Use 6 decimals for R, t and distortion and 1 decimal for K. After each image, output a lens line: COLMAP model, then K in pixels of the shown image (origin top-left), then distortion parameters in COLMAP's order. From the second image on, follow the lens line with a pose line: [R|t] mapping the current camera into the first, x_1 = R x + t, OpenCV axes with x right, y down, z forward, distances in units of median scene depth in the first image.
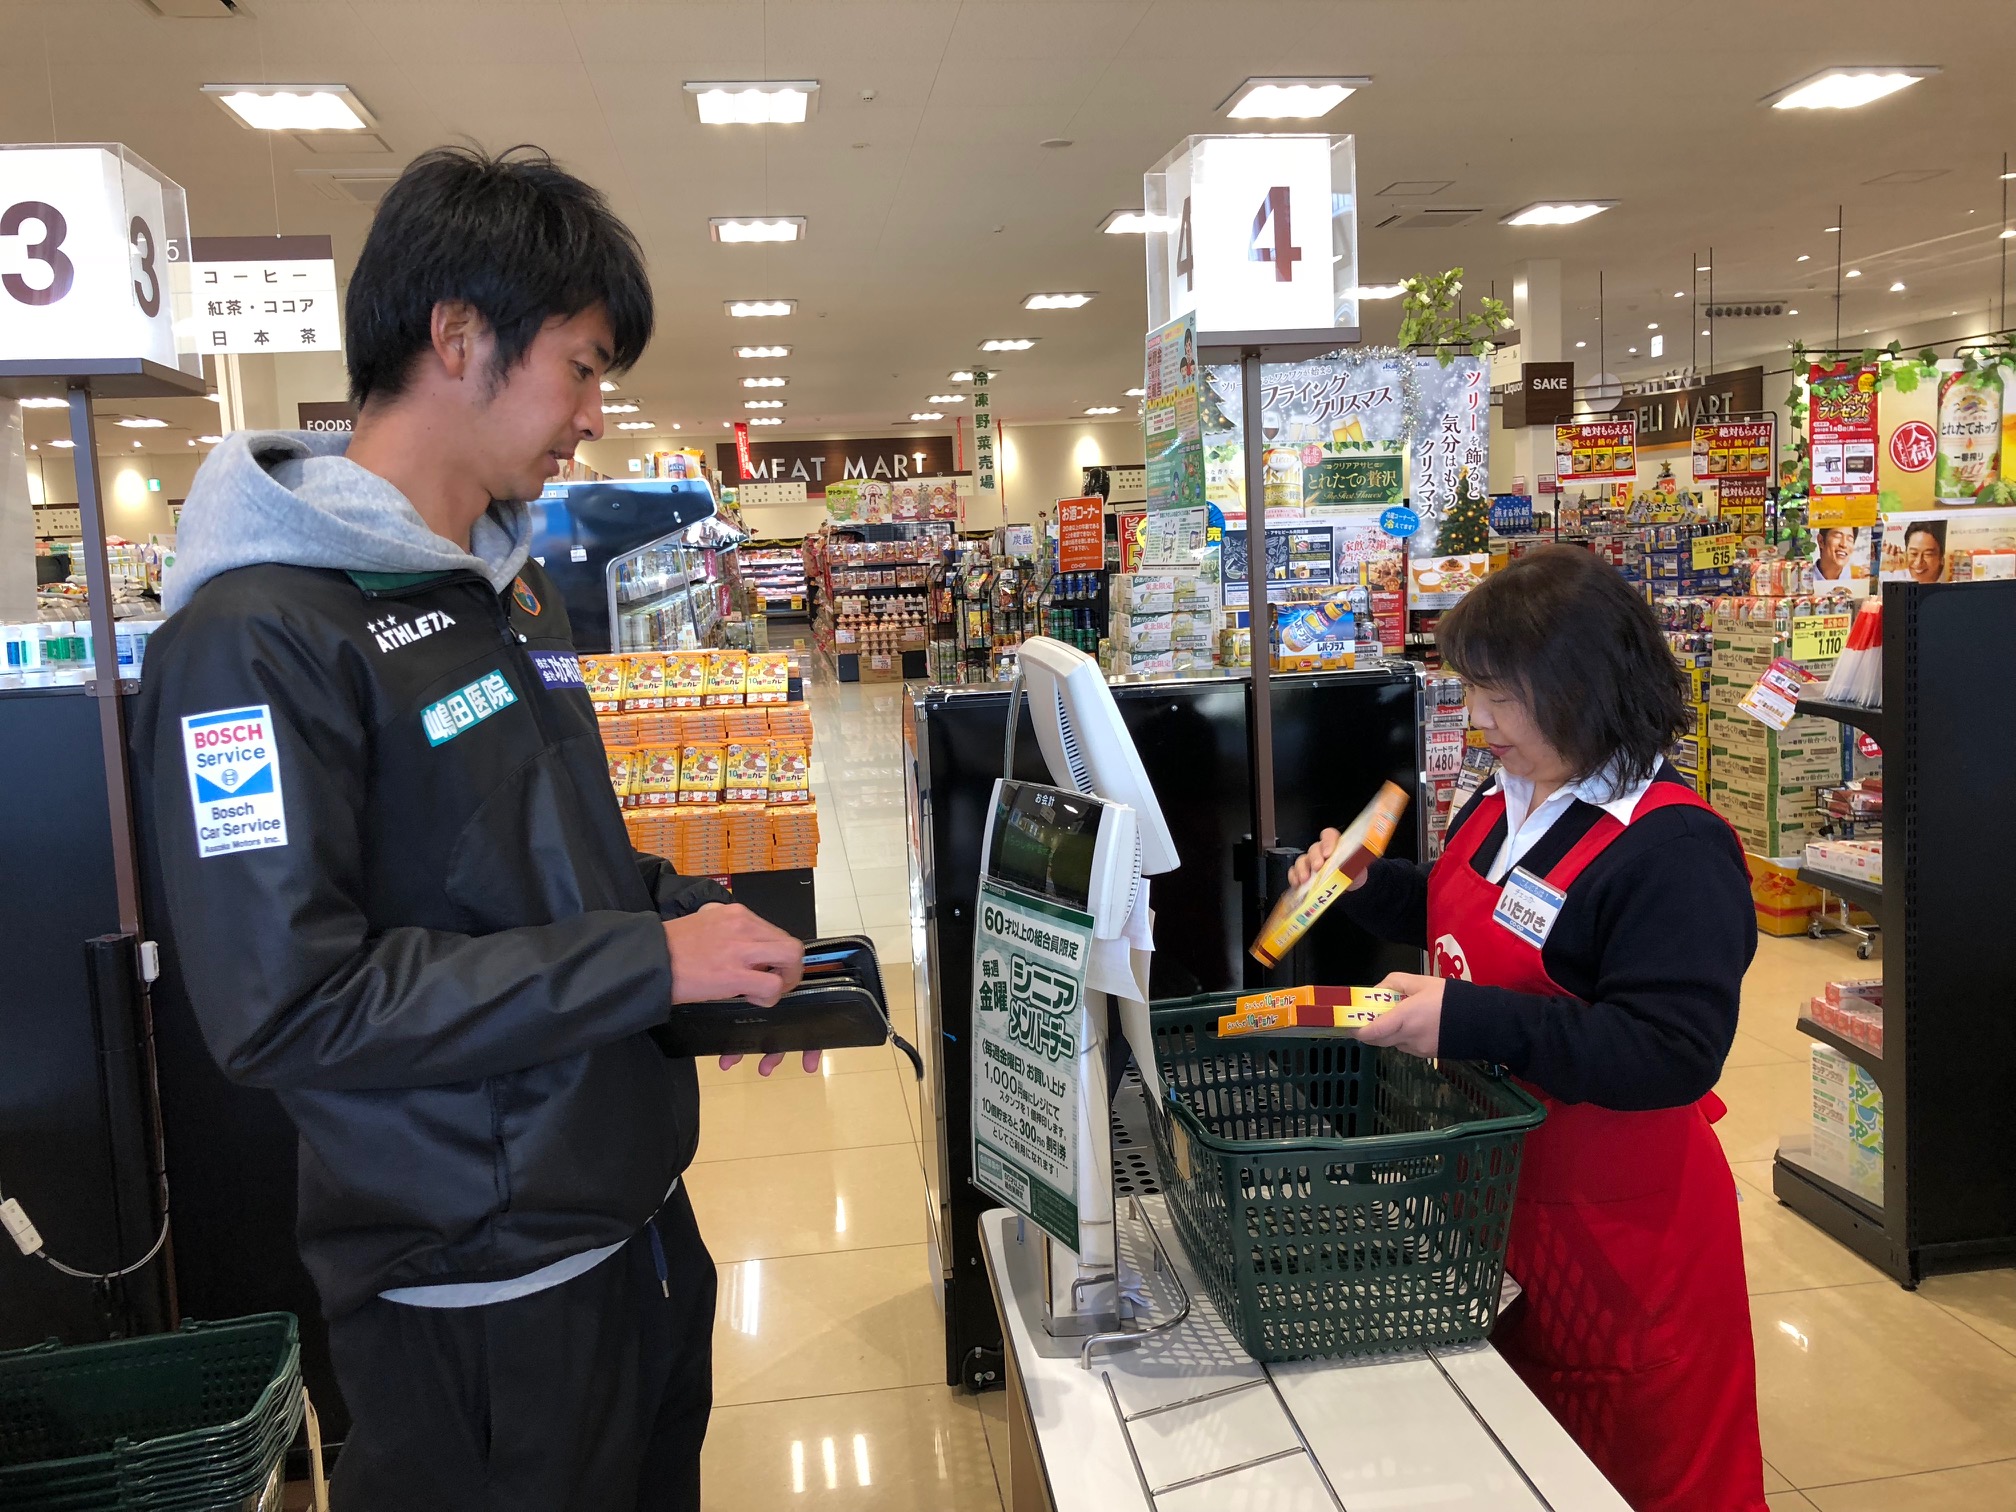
lens RADIAL K [[1667.8, 0, 1010.0], [0, 1667.8, 749.8], [0, 0, 1]] dist [0.025655, -0.012999]
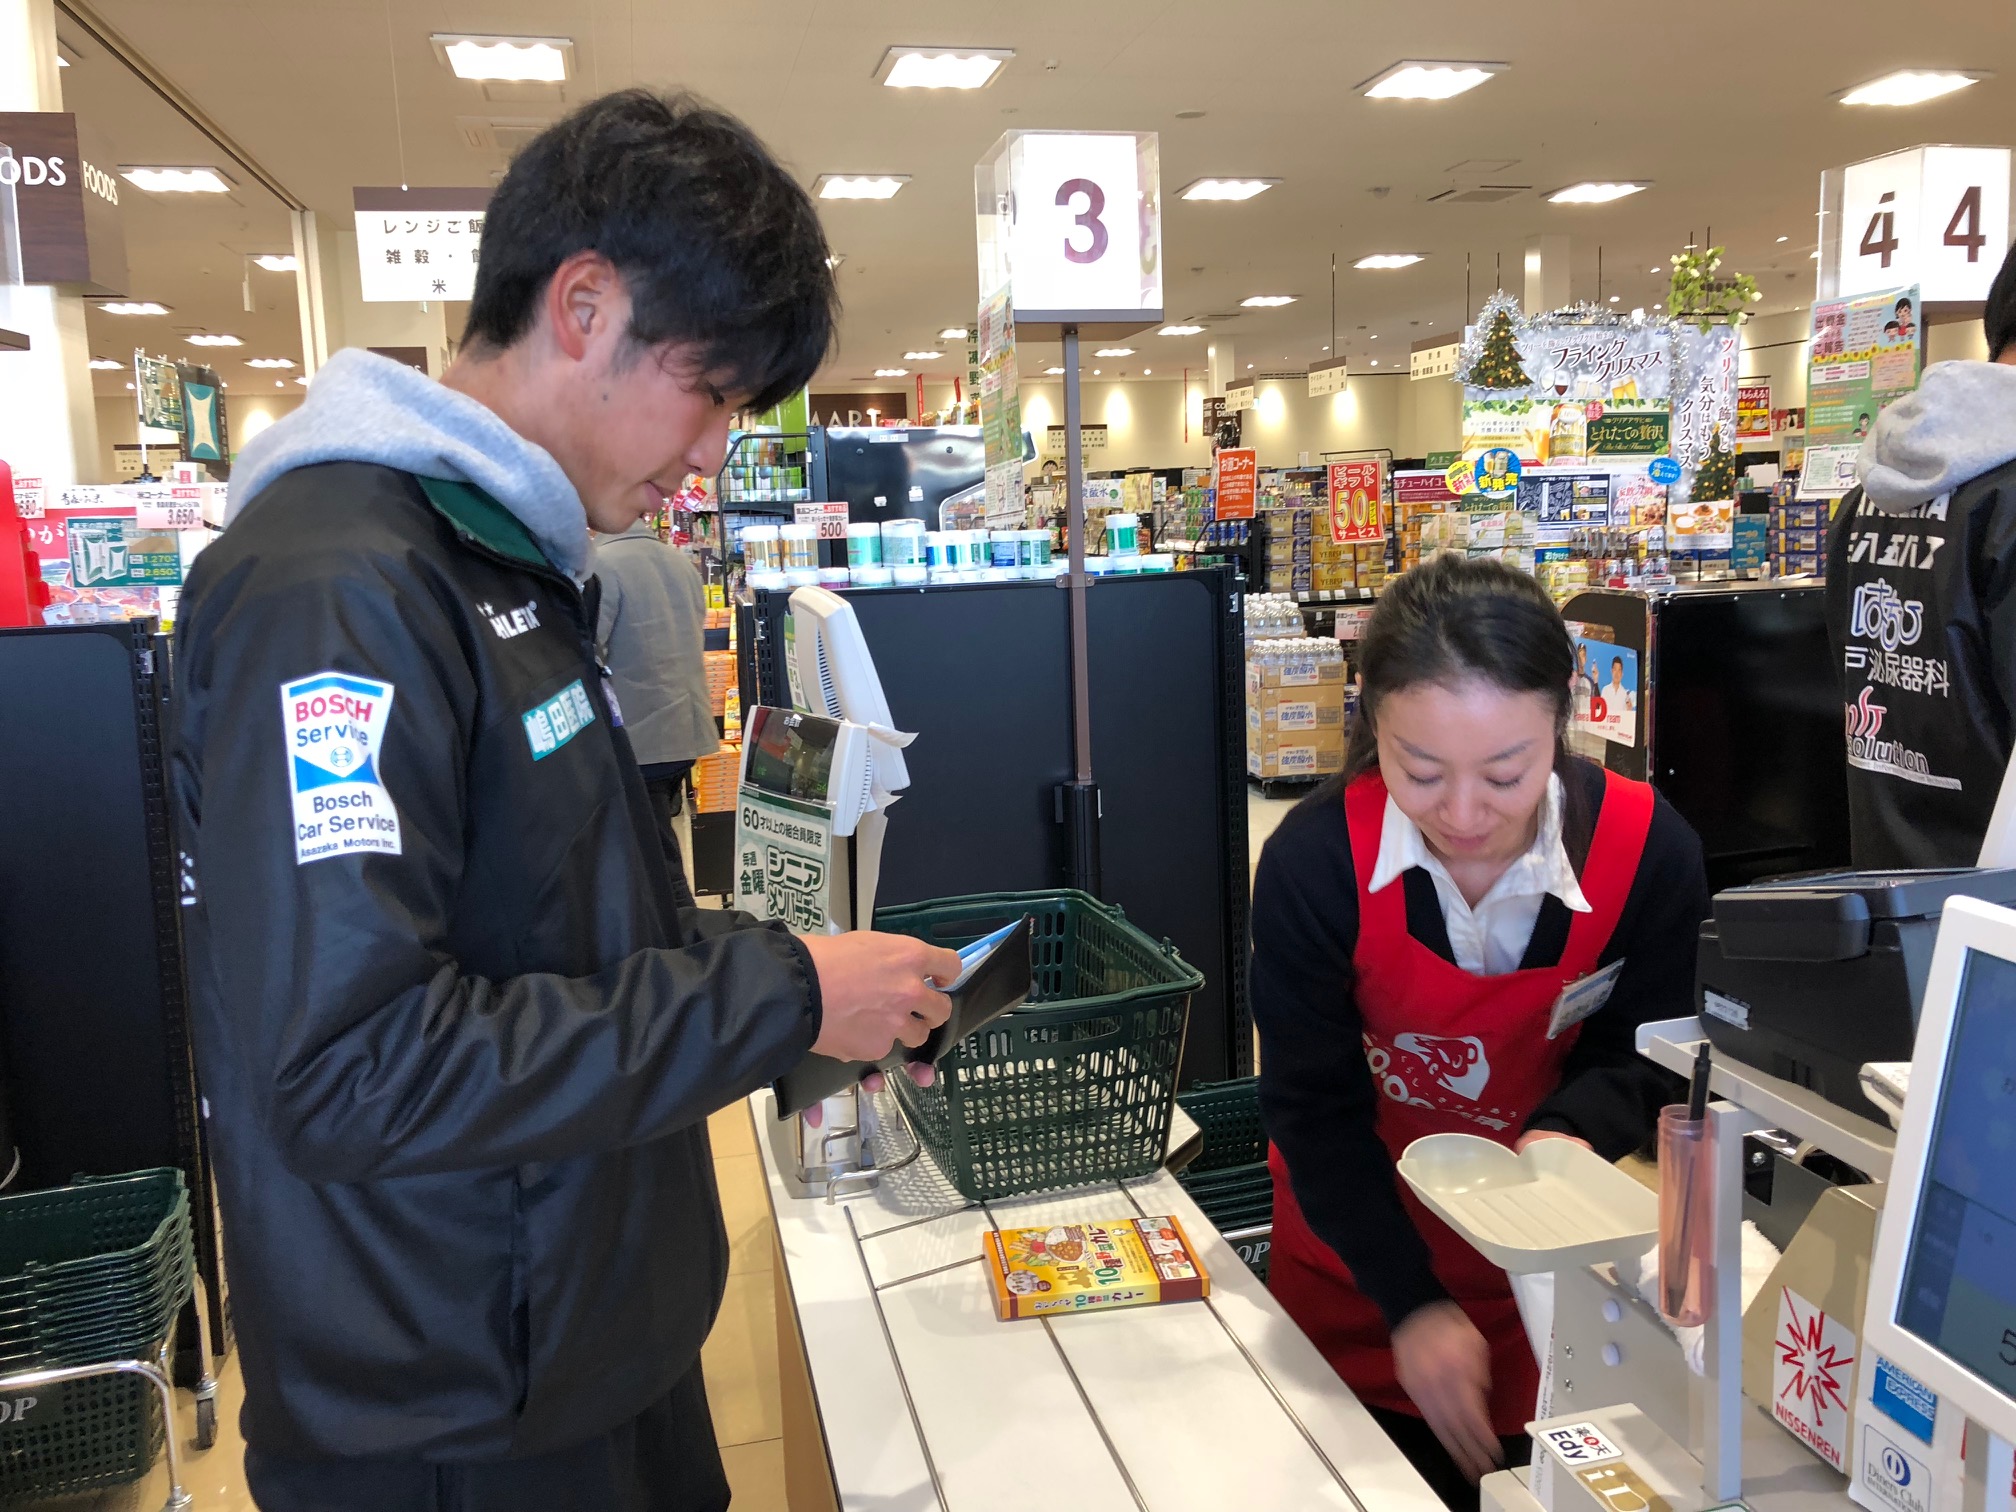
lens RADIAL K [[1667.8, 0, 1006.2], [0, 1667.8, 760.4], [0, 0, 1]] dist [0.025655, -0.012999]
pose [[0.995632, -0.002980, 0.093318, -0.318160], [0.000300, 0.999587, 0.028723, 0.027152], [-0.093365, -0.028569, 0.995222, -0.094994]]
